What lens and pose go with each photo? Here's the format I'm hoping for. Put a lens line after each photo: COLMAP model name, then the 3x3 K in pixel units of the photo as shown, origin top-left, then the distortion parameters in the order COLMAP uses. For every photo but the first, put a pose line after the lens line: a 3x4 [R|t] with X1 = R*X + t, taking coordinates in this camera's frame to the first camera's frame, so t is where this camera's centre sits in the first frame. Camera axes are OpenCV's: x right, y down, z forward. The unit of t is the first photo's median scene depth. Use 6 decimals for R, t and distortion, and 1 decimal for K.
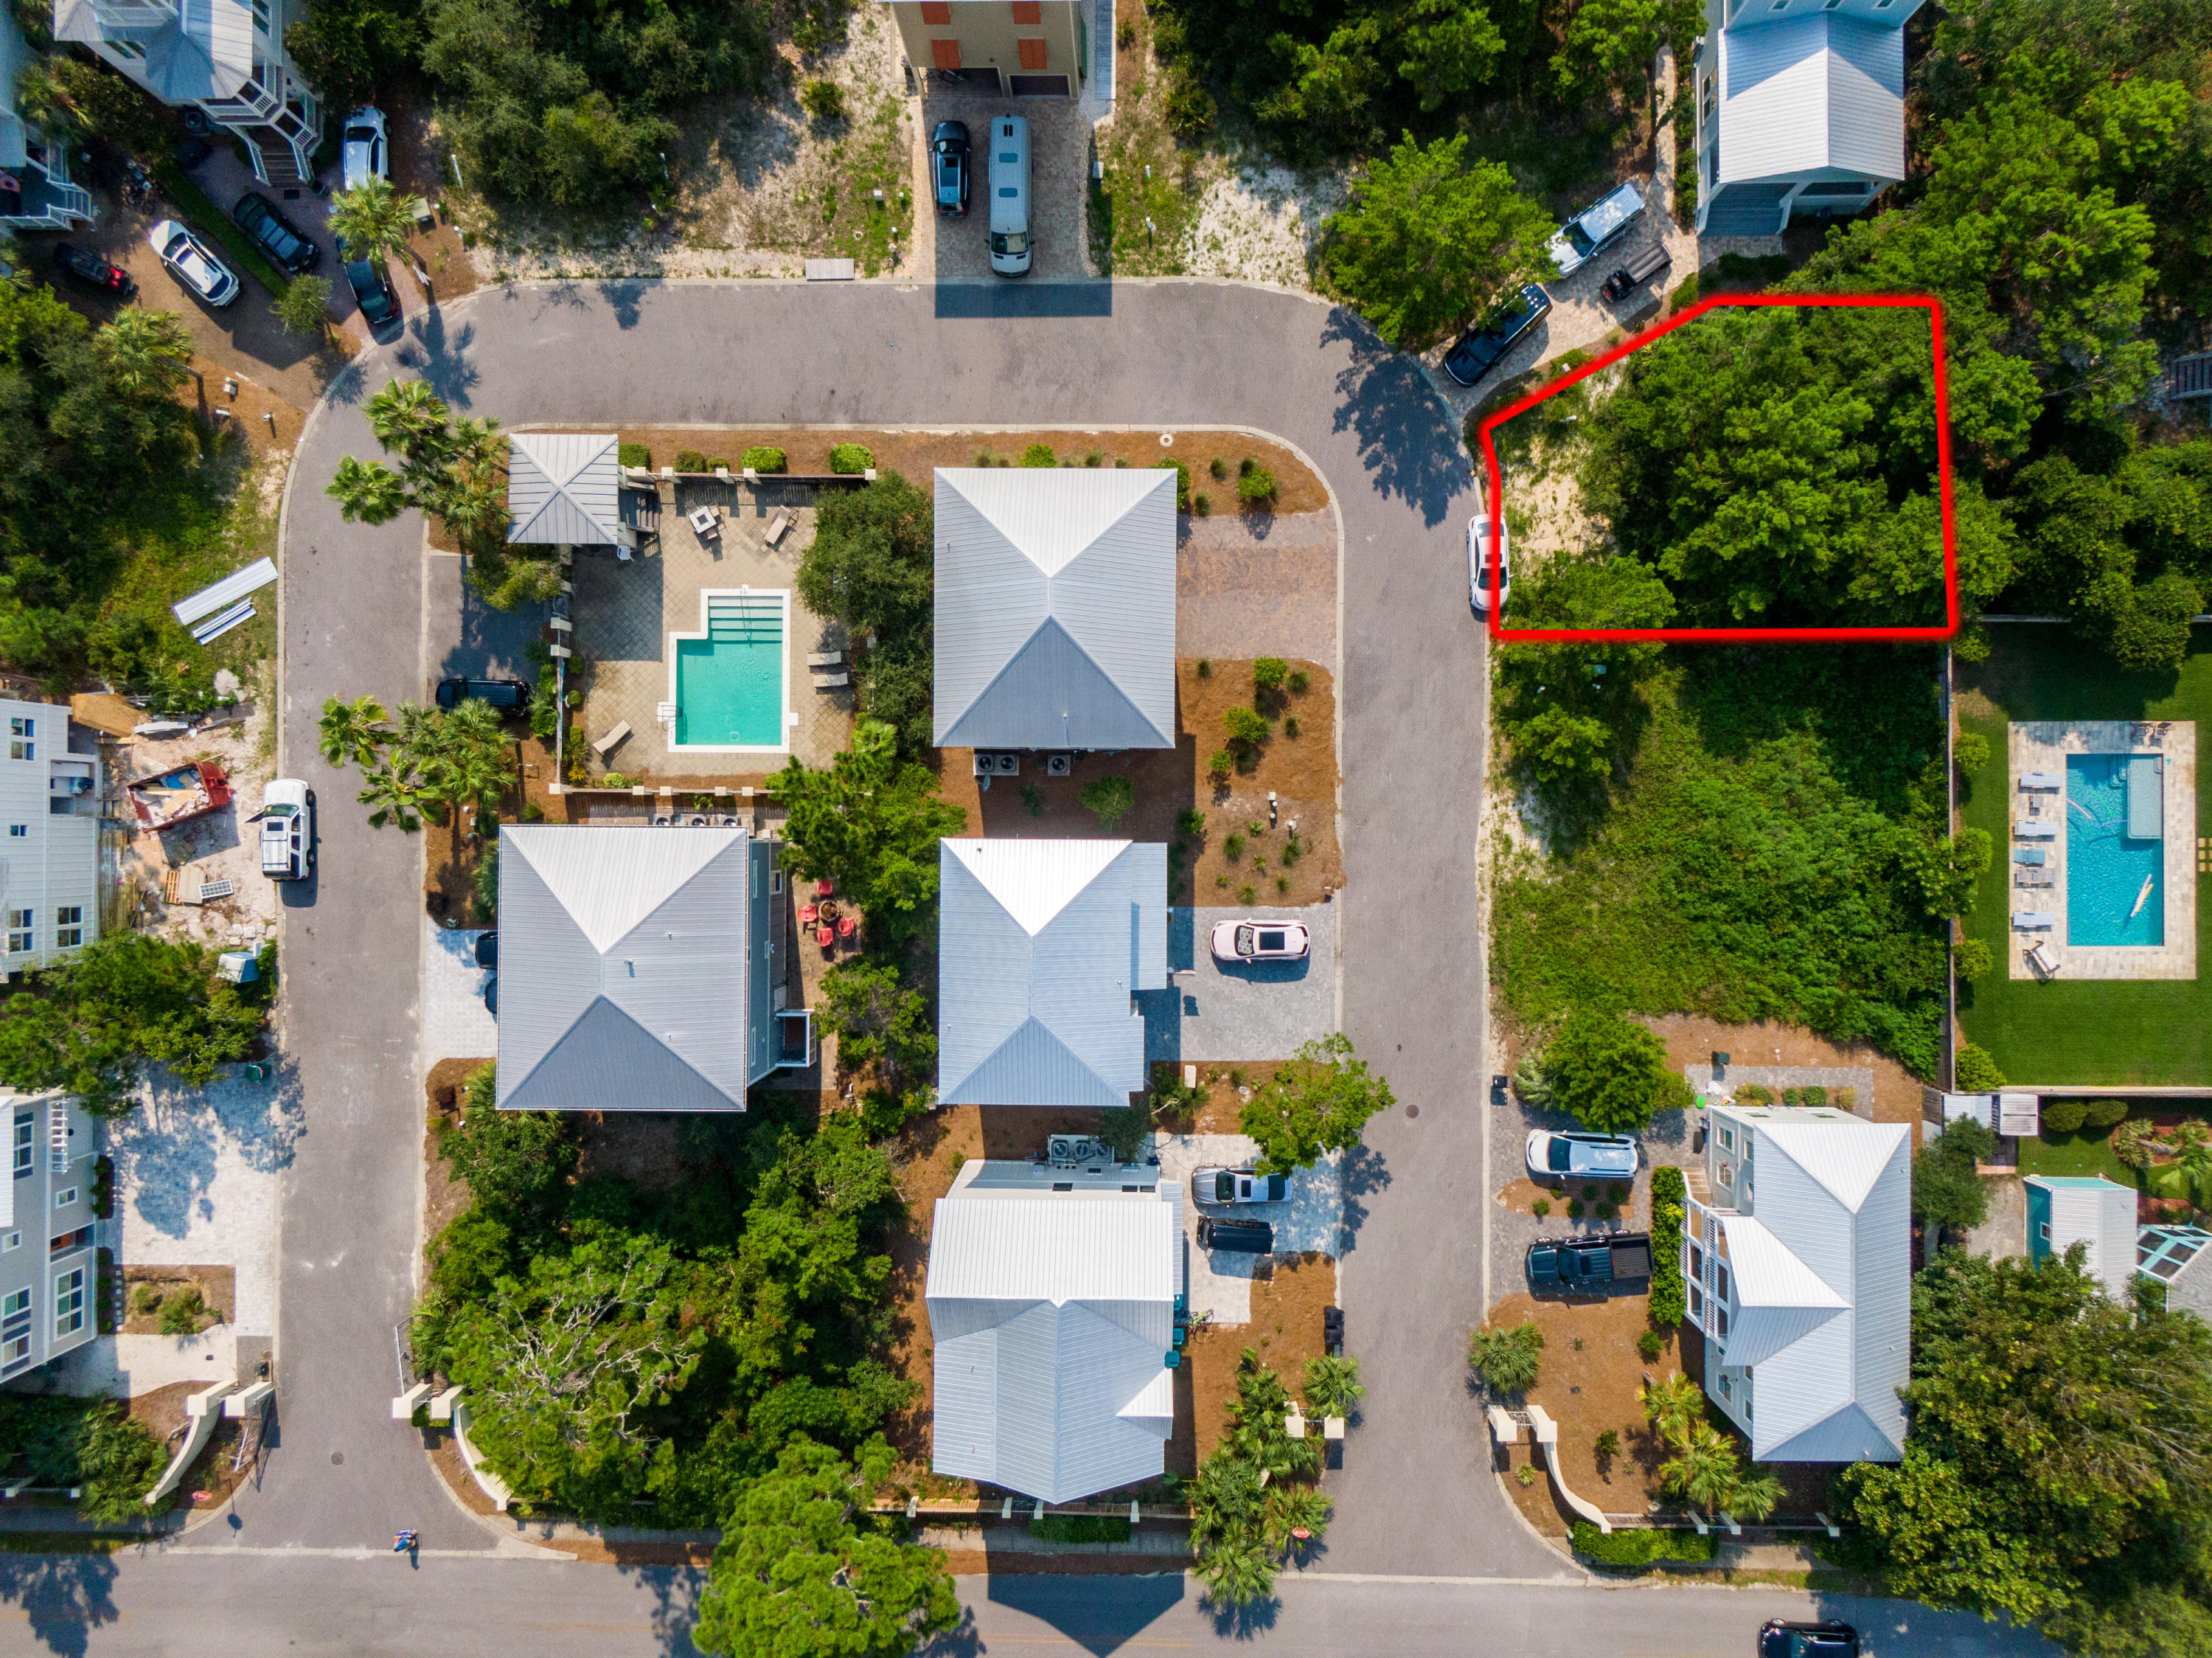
lens RADIAL K [[1600.9, 0, 1110.9], [0, 1600.9, 826.2], [0, 0, 1]] dist [0.064418, -0.107974]
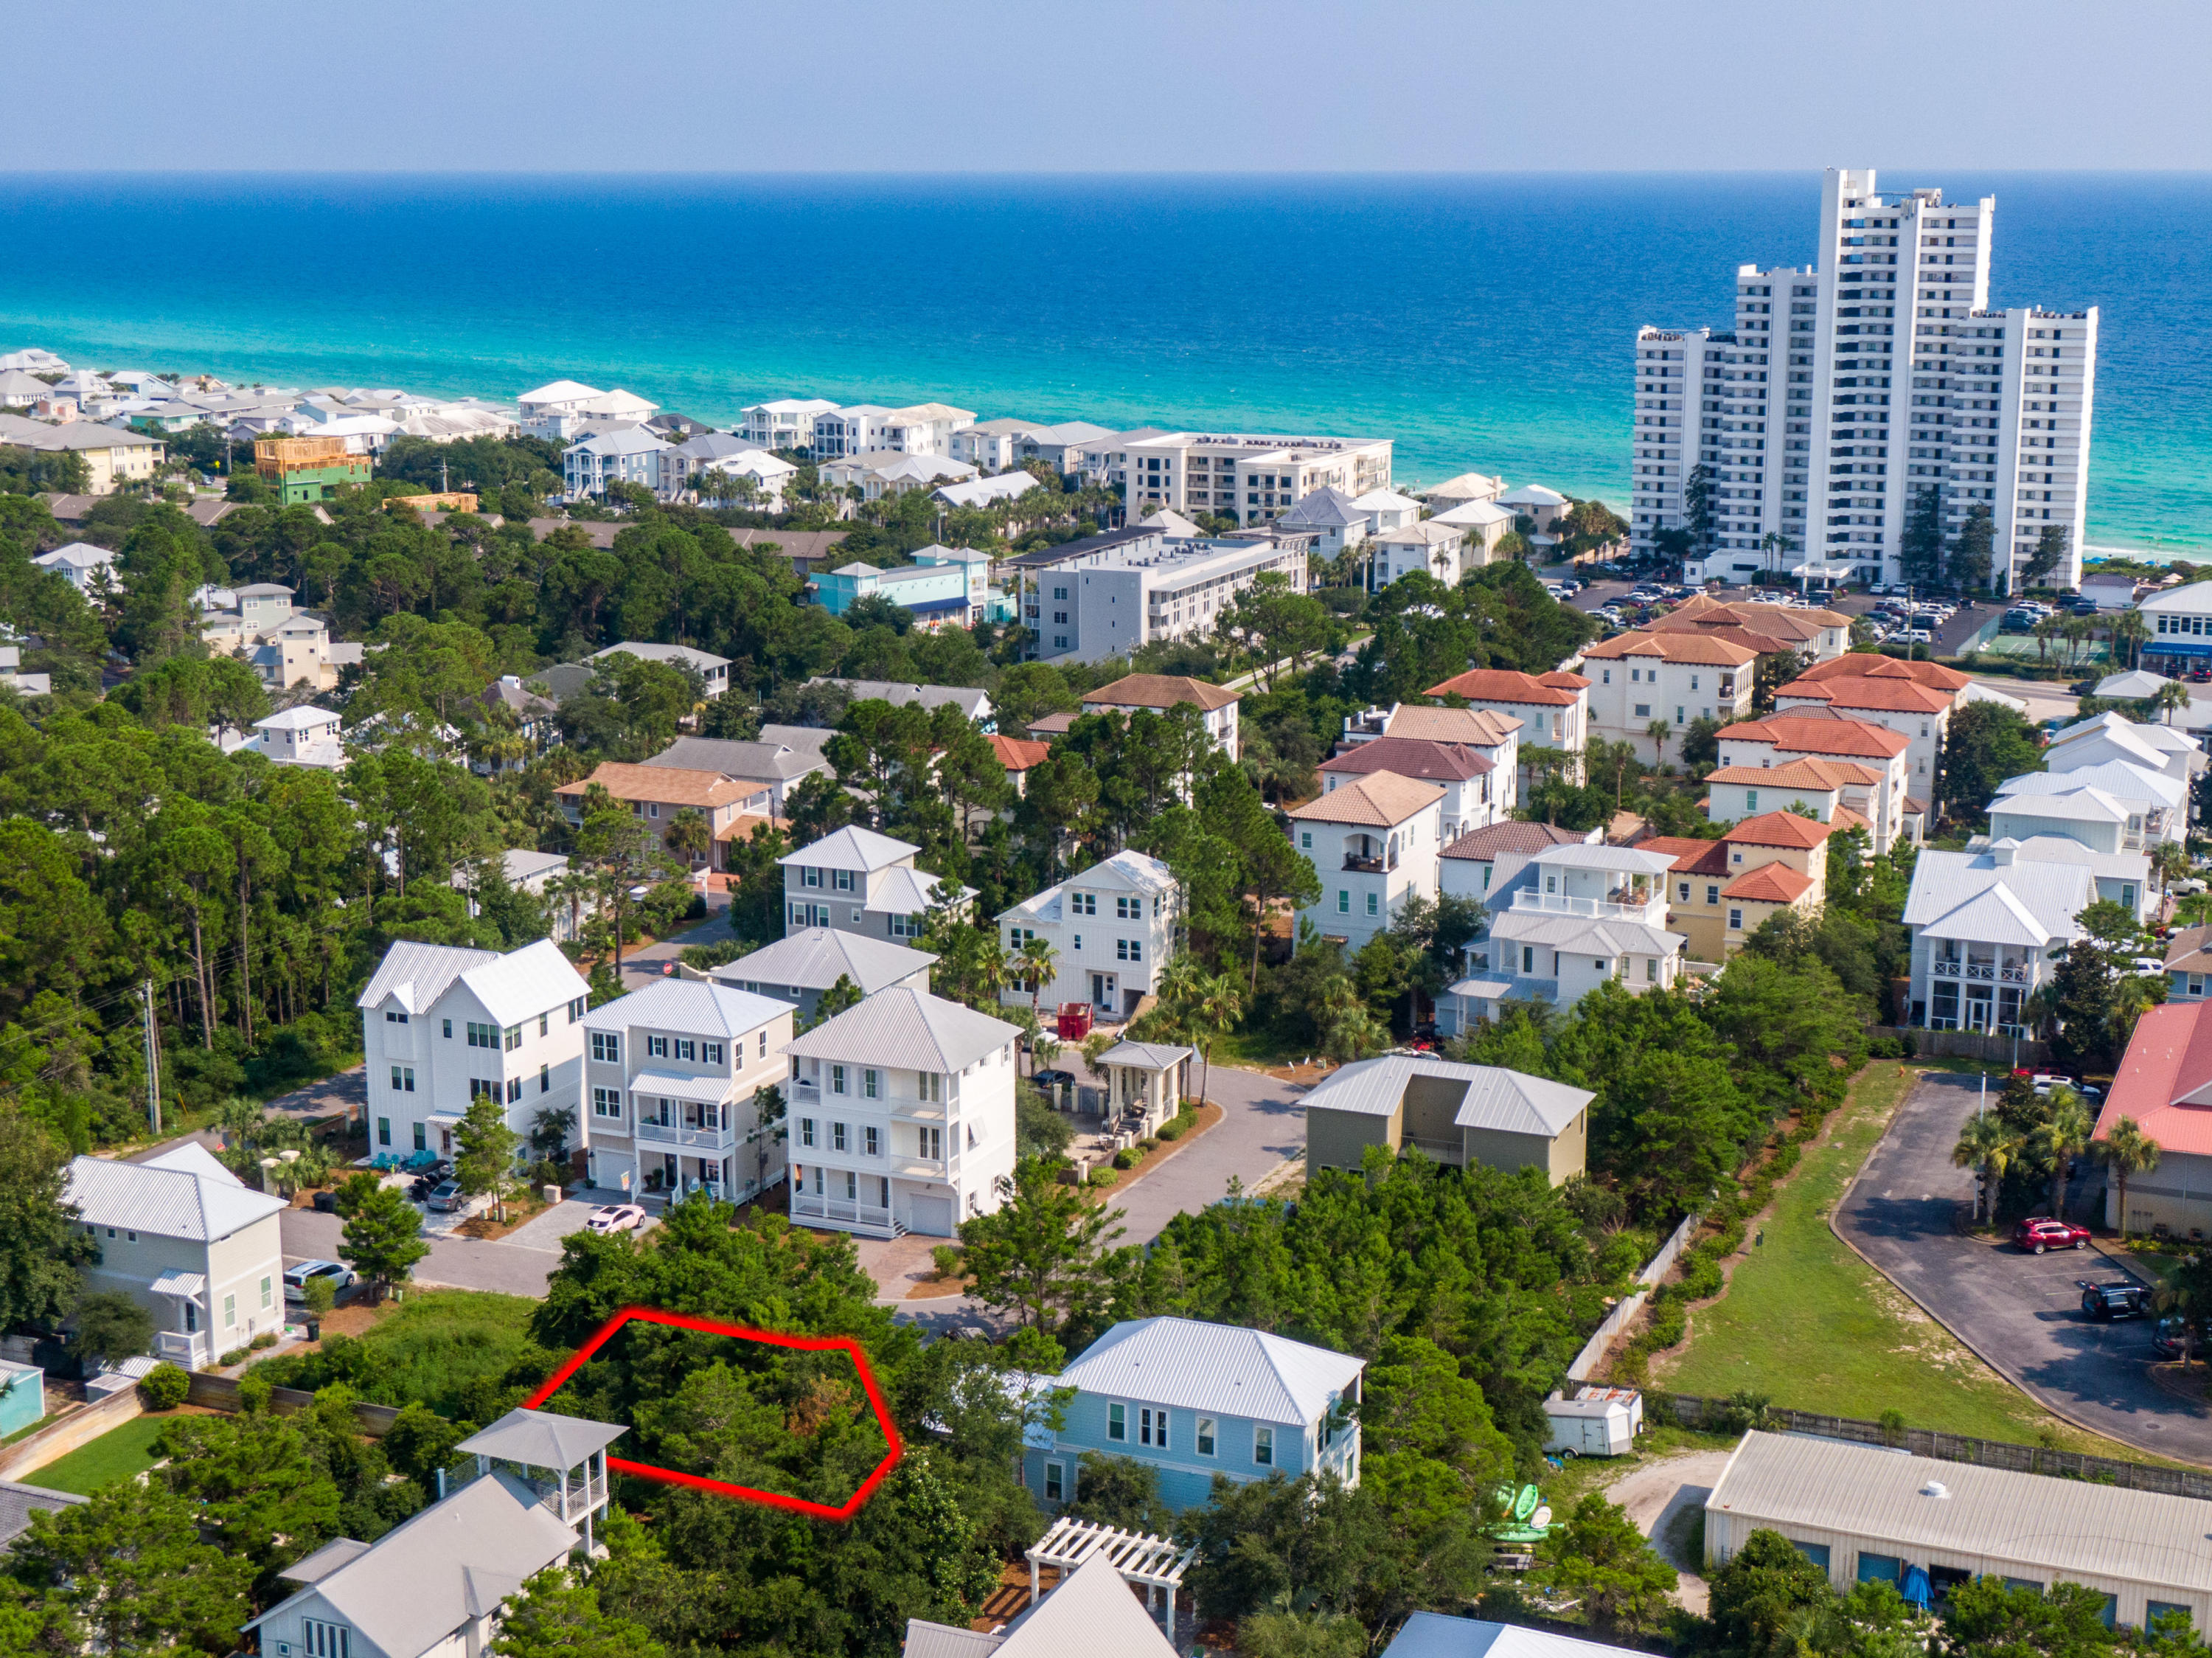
lens RADIAL K [[3165.4, 0, 1097.8], [0, 3165.4, 827.1], [0, 0, 1]] dist [0.026950, 0.033470]
pose [[-0.397899, 0.207135, -0.893740, 2.065730], [-0.917294, -0.073070, 0.391450, -1.204432], [0.015777, 0.975580, 0.219078, 0.168677]]
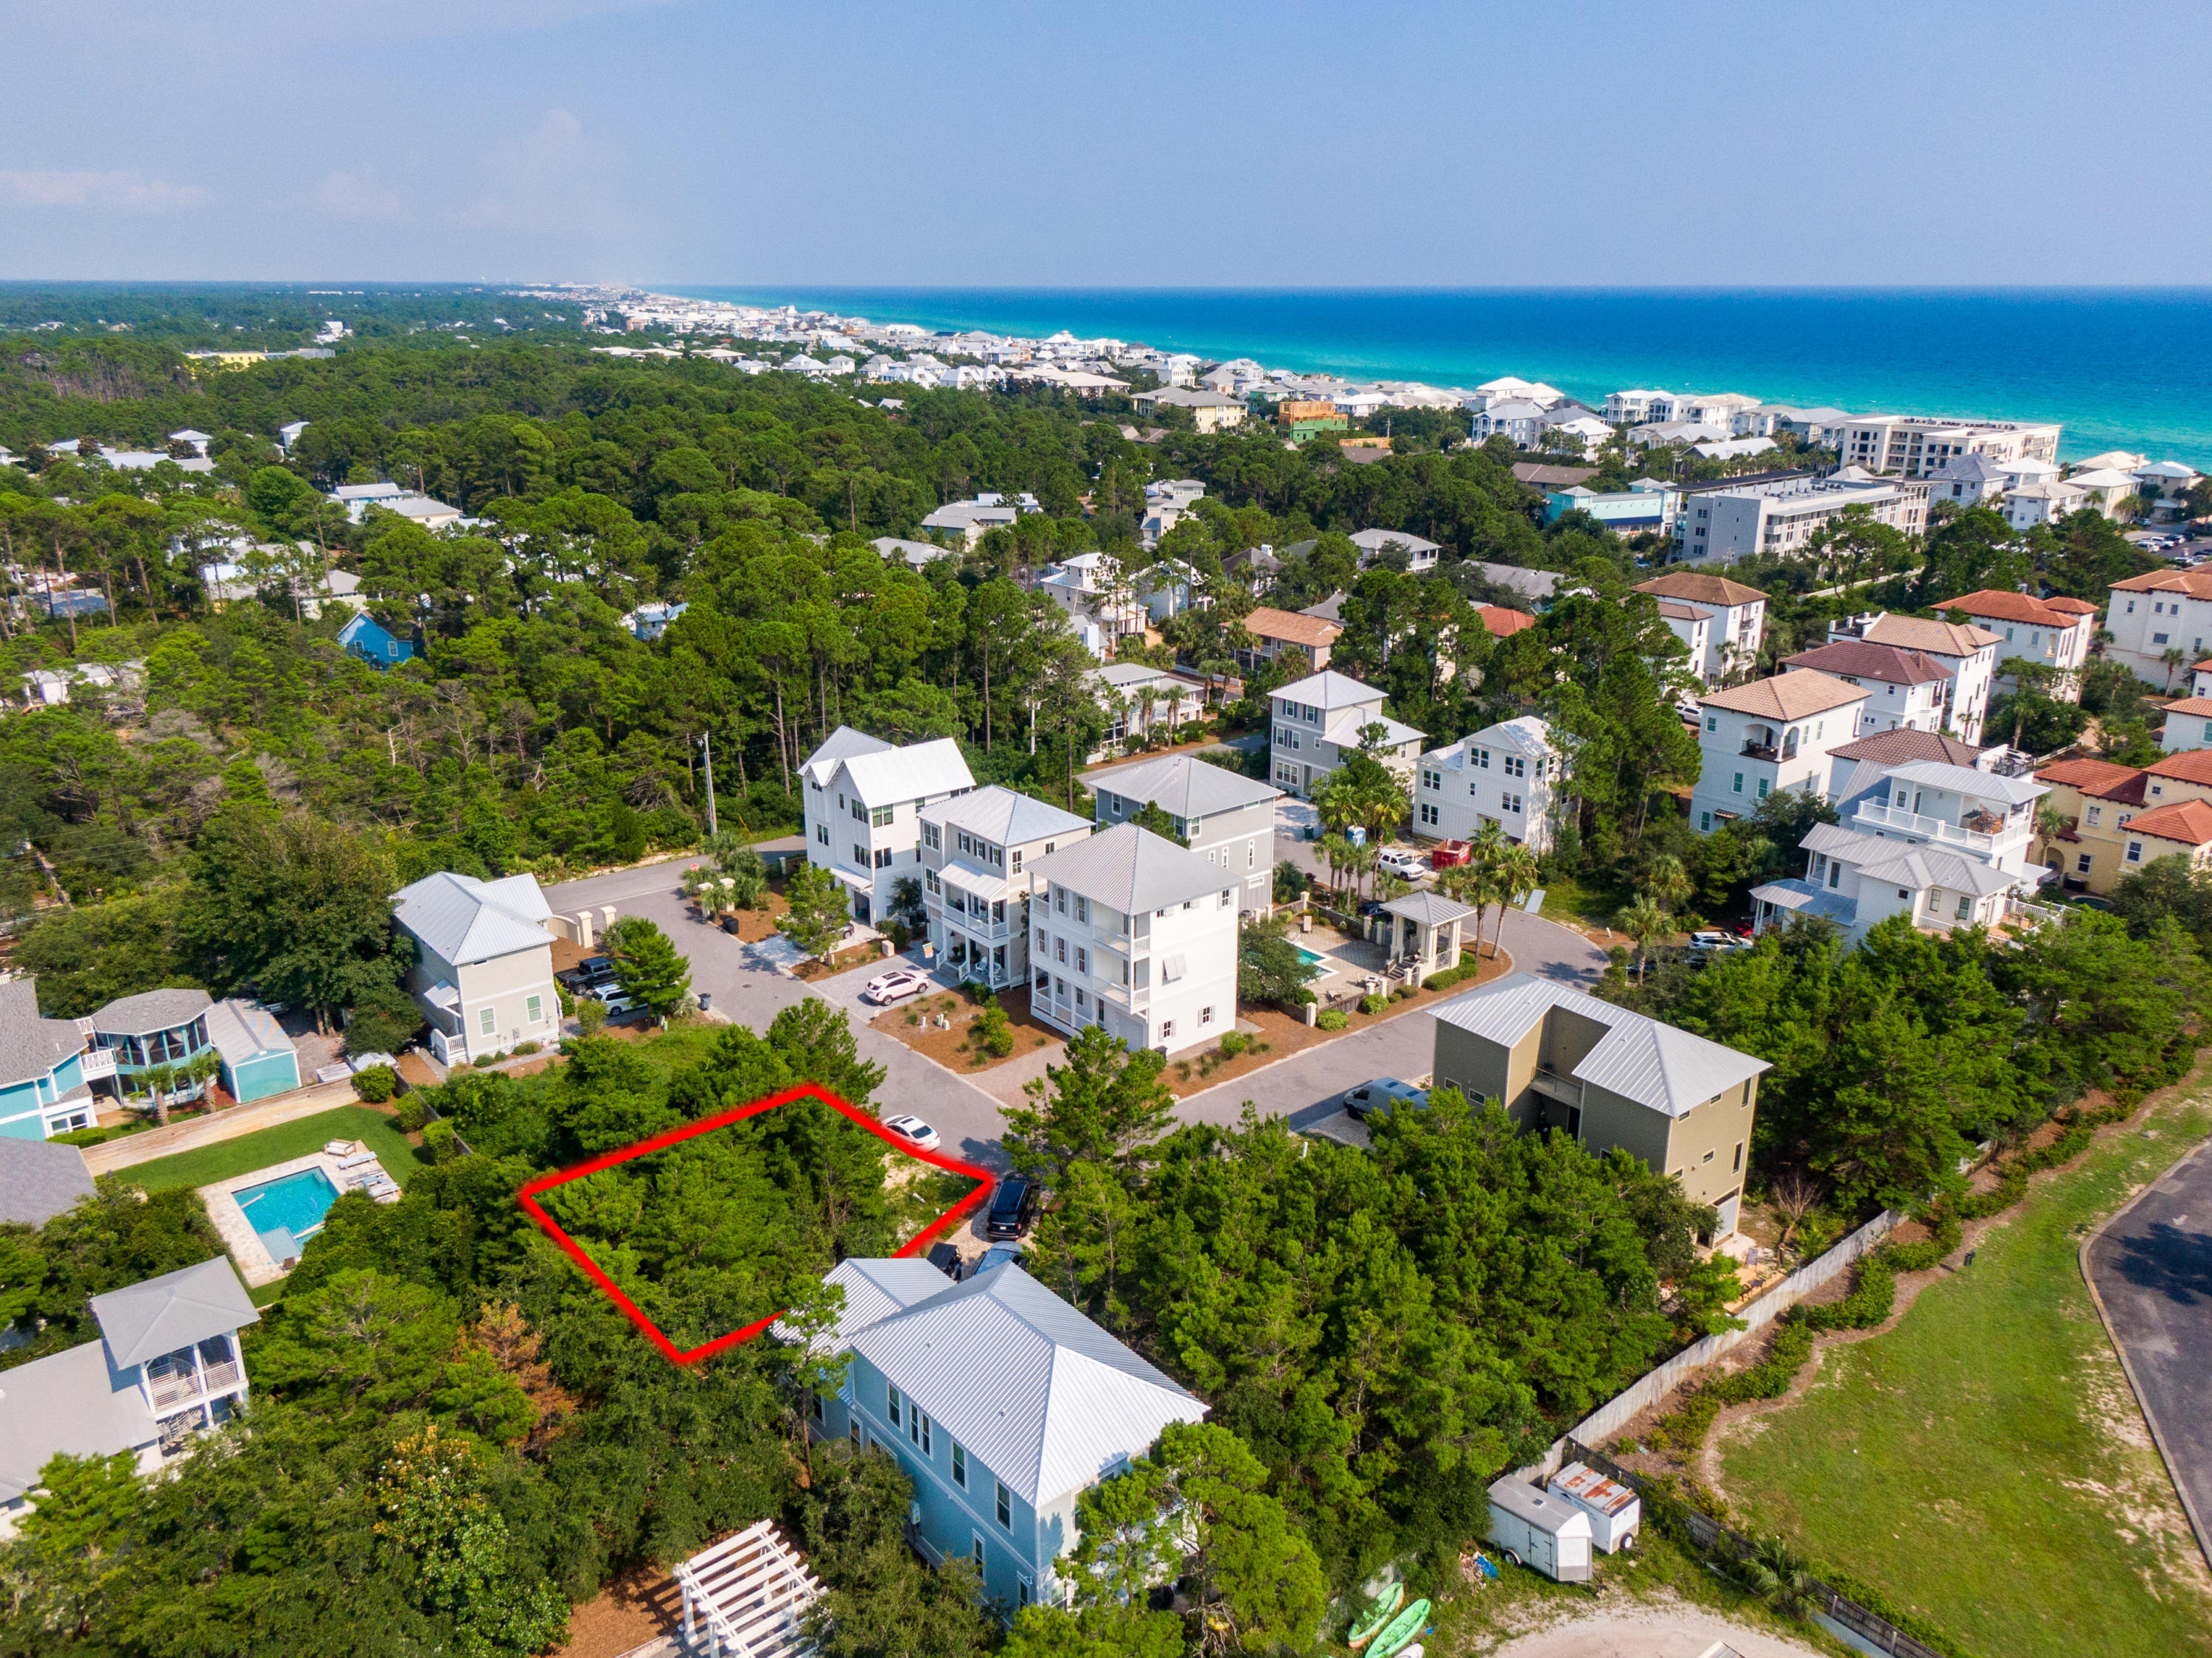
lens RADIAL K [[1639.6, 0, 1106.0], [0, 1639.6, 829.0], [0, 0, 1]] dist [0.056461, -0.087665]
pose [[-0.771302, 0.217918, -0.598001, 0.810282], [-0.636157, -0.234512, 0.735057, -1.116003], [0.019944, 0.947373, 0.319510, 0.384993]]
